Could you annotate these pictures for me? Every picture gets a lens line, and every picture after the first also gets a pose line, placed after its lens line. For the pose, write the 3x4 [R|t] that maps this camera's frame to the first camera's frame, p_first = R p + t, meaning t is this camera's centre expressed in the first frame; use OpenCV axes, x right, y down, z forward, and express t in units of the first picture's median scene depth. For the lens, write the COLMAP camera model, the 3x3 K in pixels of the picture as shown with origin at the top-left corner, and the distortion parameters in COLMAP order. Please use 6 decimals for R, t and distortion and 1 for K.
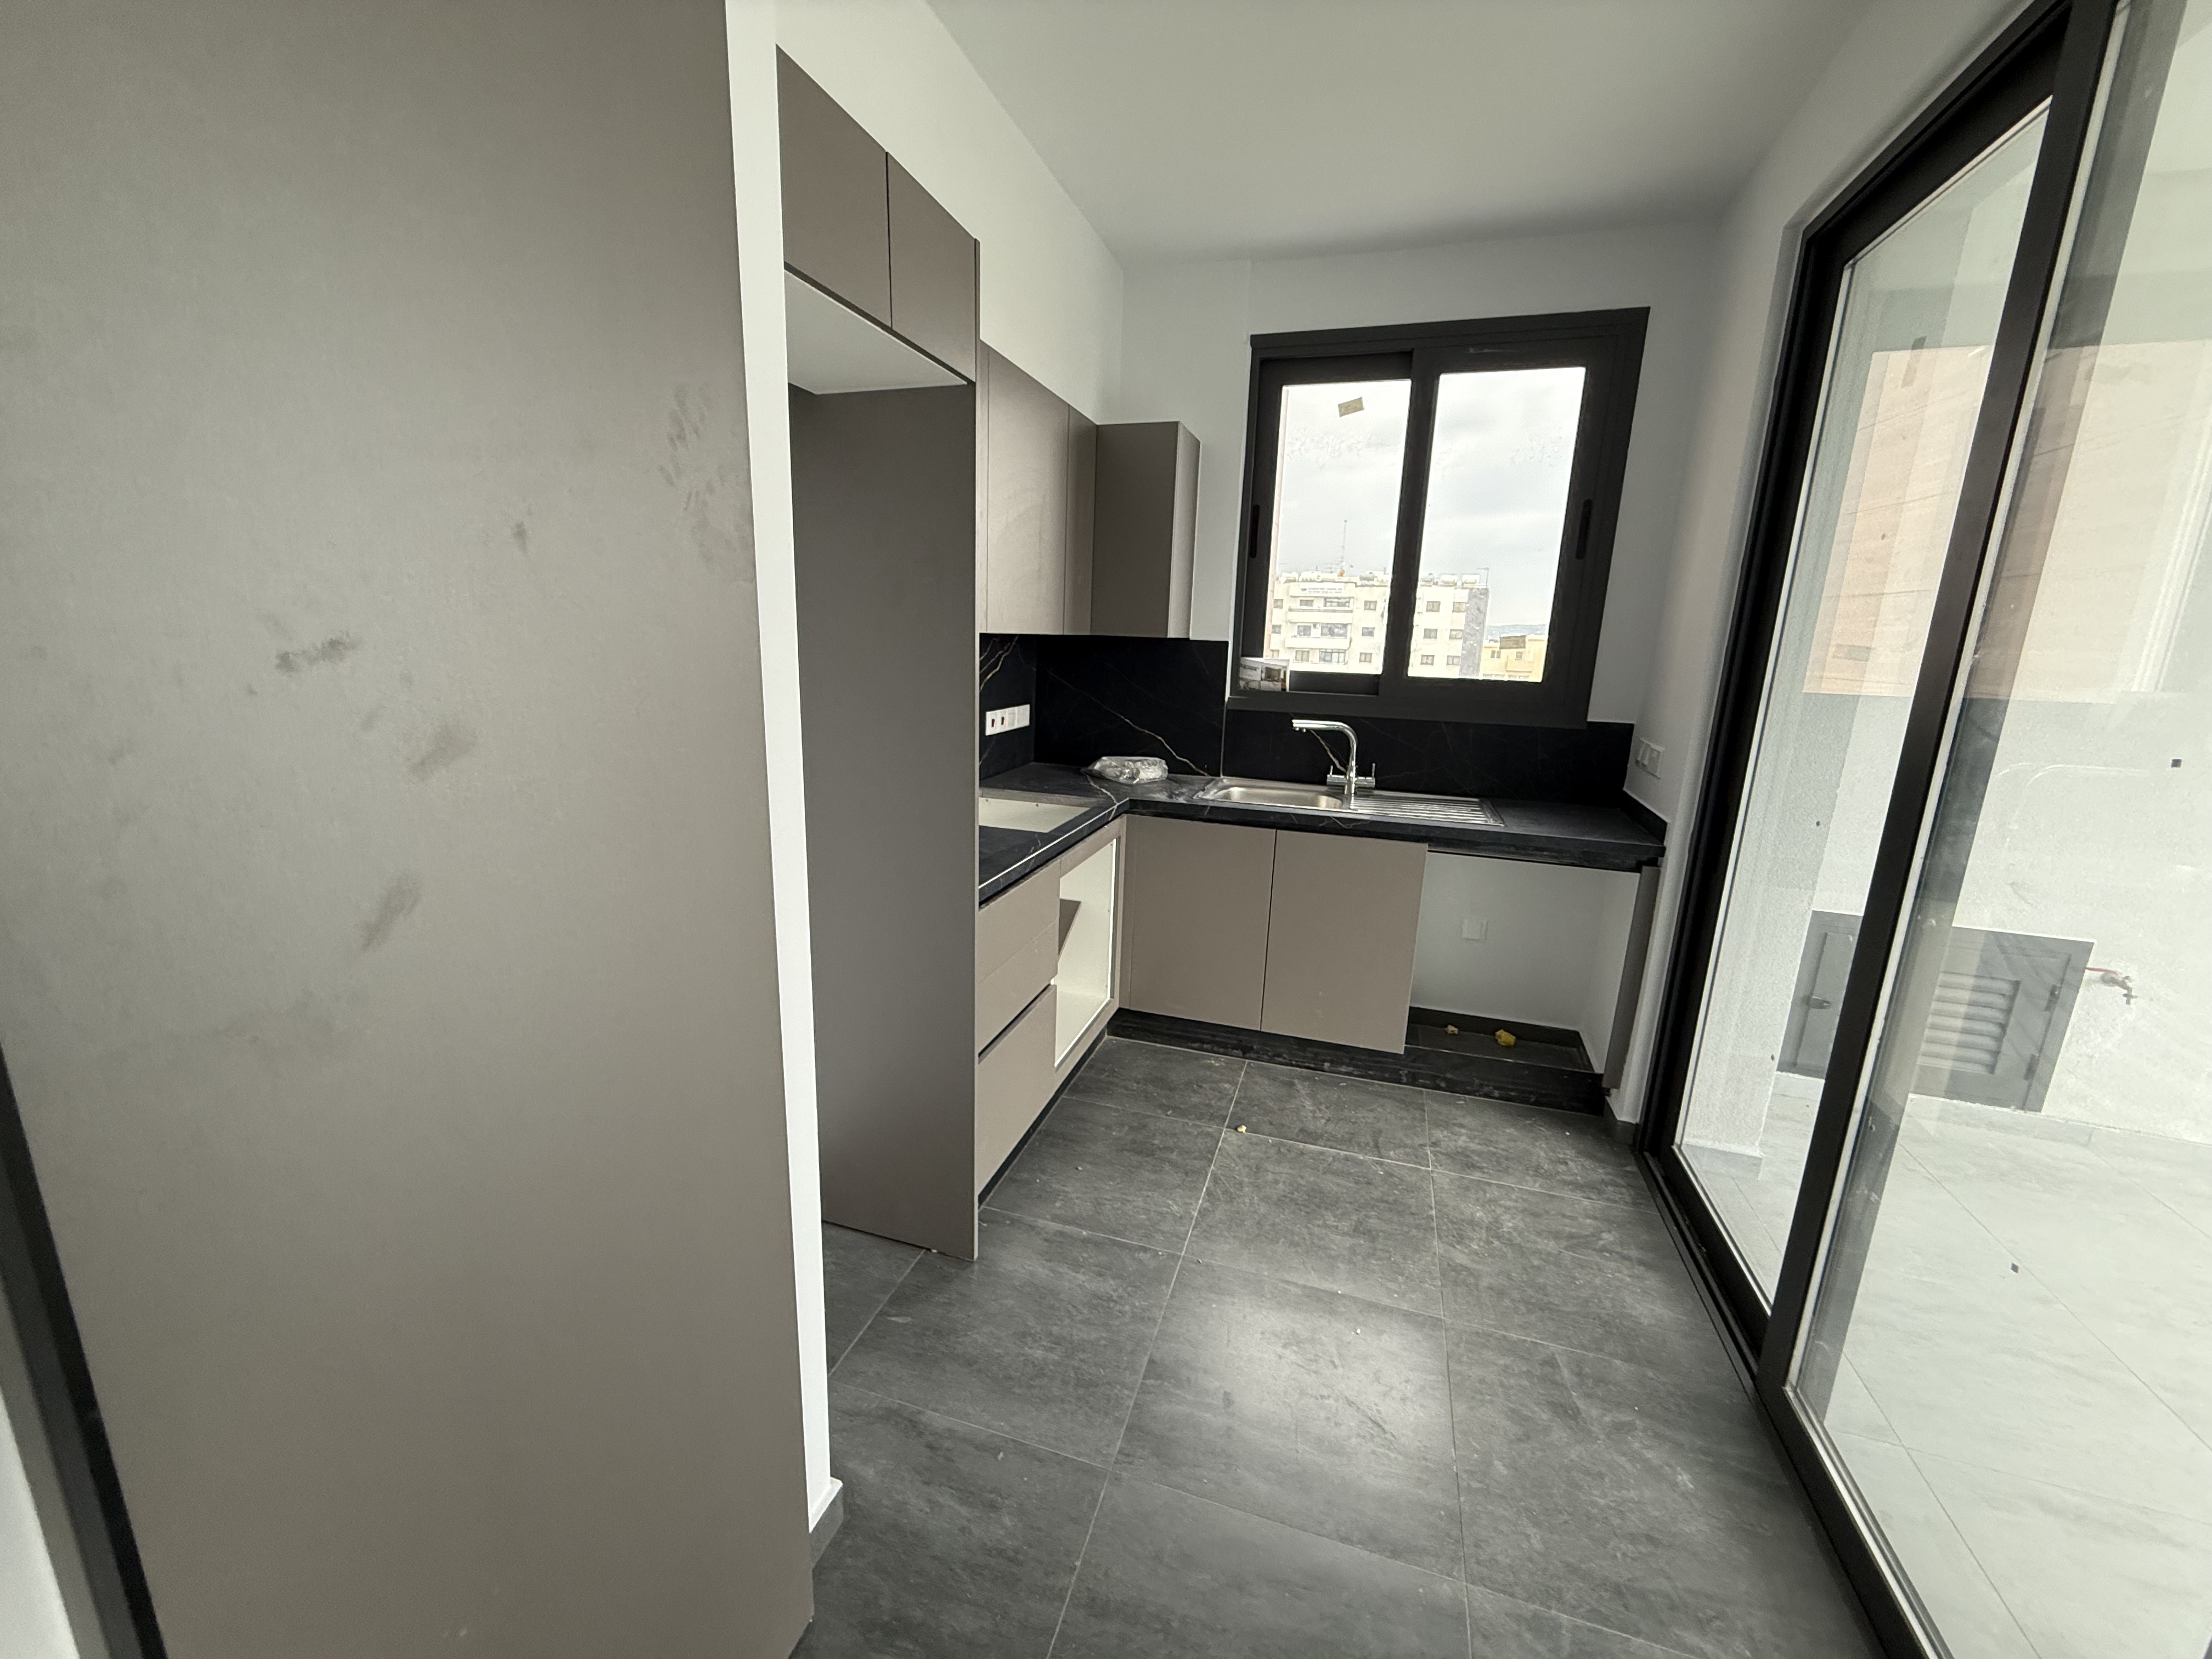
lens RADIAL K [[881.1, 0, 1098.5], [0, 881.1, 826.3], [0, 0, 1]] dist [0.002632, 0.000237]
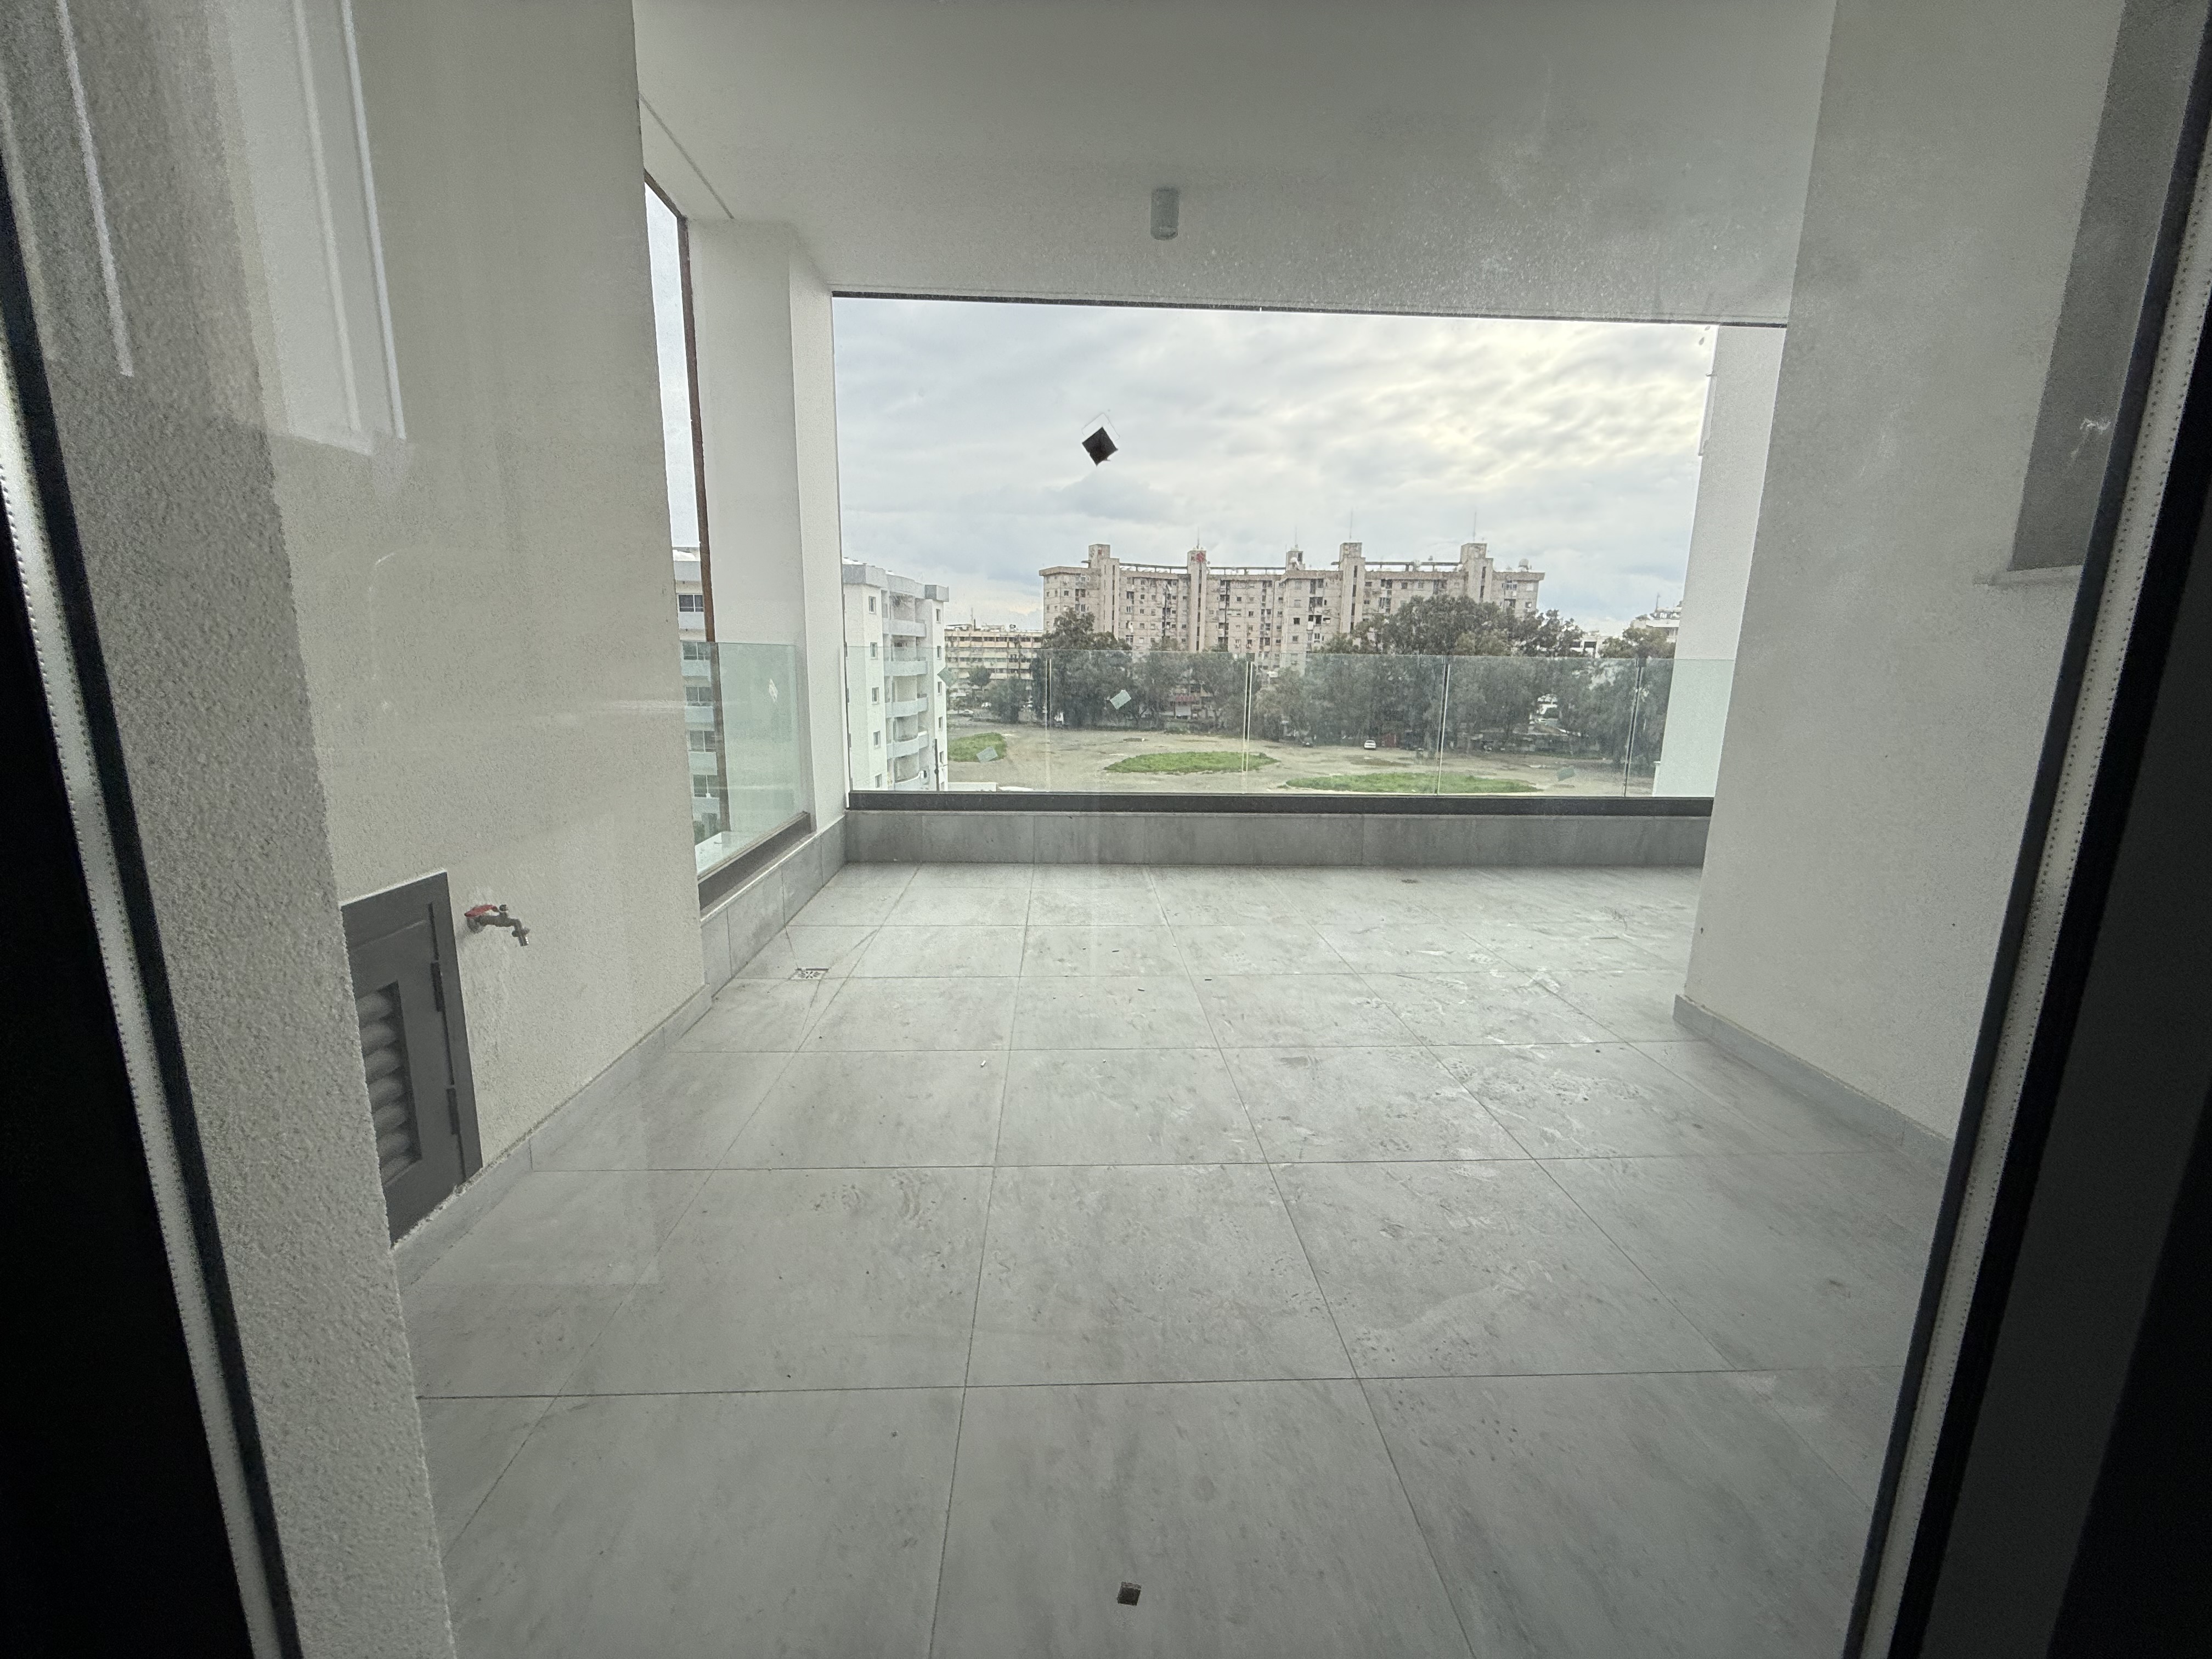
lens RADIAL K [[891.0, 0, 1106.0], [0, 891.0, 829.5], [0, 0, 1]] dist [-0.034282, 0.000019]
pose [[-0.354324, -0.214974, 0.910077, 0.443232], [0.182533, 0.938596, 0.292777, 0.013827], [-0.917135, 0.269857, -0.293328, 0.755244]]
